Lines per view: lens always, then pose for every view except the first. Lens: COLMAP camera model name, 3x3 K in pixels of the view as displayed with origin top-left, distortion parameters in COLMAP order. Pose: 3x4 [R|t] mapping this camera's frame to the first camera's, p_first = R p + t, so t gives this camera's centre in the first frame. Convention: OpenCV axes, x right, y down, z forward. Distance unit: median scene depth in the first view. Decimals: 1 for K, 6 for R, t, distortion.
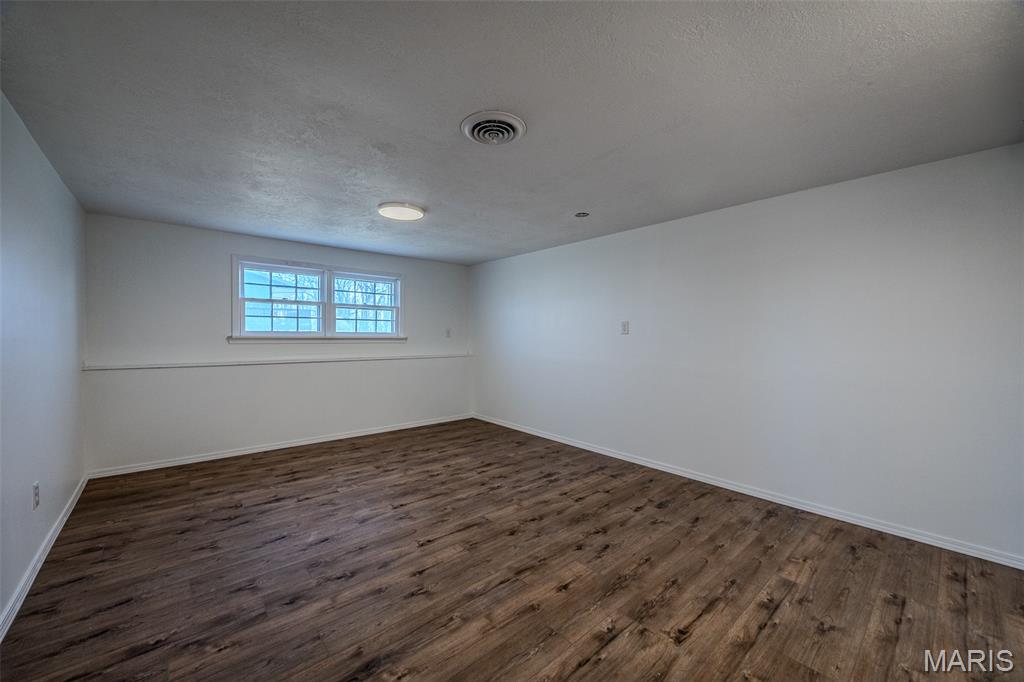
lens RADIAL K [[388.5, 0, 514.9], [0, 388.5, 341.8], [0, 0, 1]] dist [-0.000966, -0.000138]
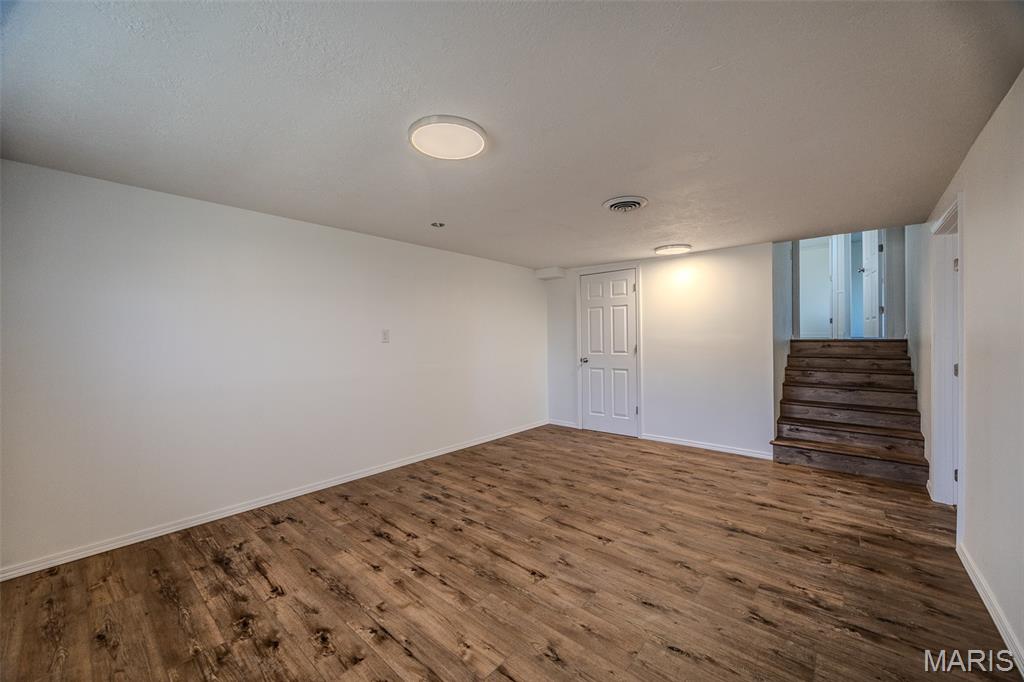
lens RADIAL K [[388.5, 0, 514.9], [0, 388.5, 341.8], [0, 0, 1]] dist [-0.000966, -0.000138]
pose [[-0.132544, -0.007344, 0.991150, -1.060869], [0.027565, 0.999558, 0.011093, -0.030611], [-0.990794, 0.028791, -0.132283, 1.169143]]
